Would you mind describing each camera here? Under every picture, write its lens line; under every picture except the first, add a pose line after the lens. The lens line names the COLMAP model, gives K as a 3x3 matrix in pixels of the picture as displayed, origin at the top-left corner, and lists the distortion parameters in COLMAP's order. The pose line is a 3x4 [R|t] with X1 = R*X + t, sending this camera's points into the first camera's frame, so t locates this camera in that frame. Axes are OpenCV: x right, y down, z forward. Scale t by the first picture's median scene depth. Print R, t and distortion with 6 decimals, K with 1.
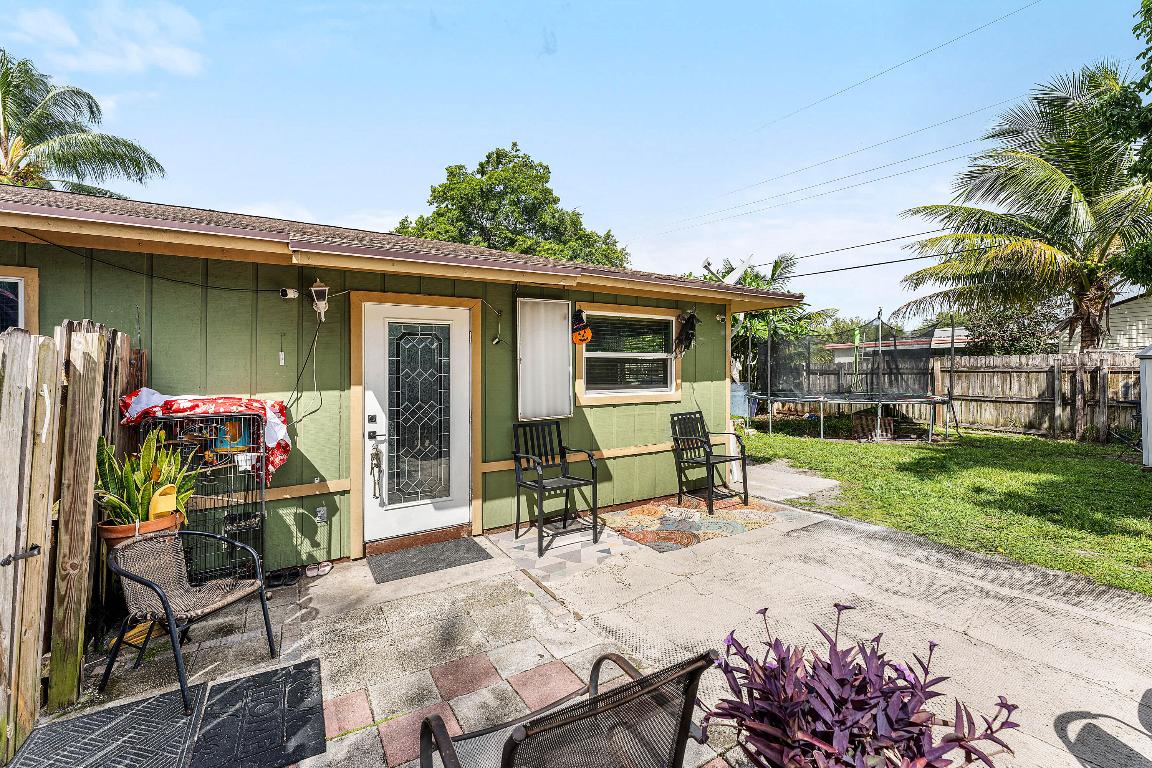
lens RADIAL K [[472.0, 0, 576.6], [0, 472.0, 385.3], [0, 0, 1]] dist [0.000976, -0.000209]
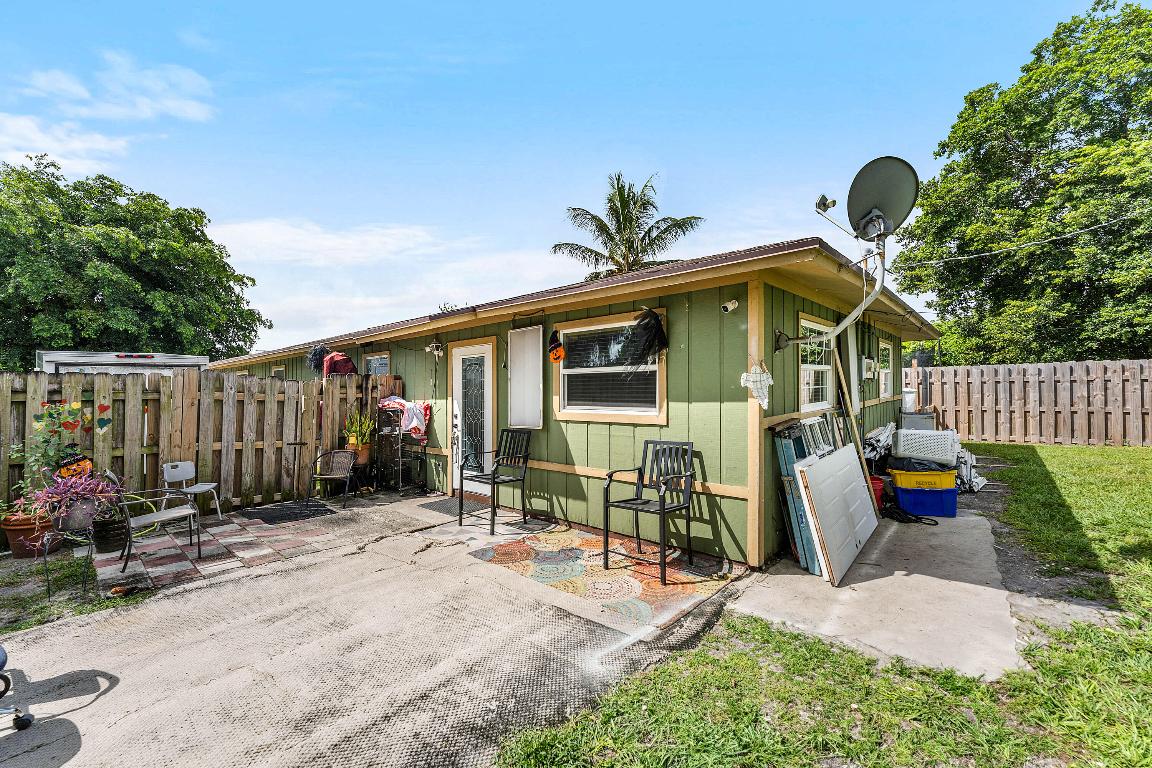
lens RADIAL K [[472.0, 0, 576.8], [0, 472.0, 385.5], [0, 0, 1]] dist [0.000976, -0.000209]
pose [[0.310429, 0.007677, -0.950565, 1.045405], [-0.004435, 0.999968, 0.006628, -0.042402], [0.950586, 0.002158, 0.310453, 0.712382]]
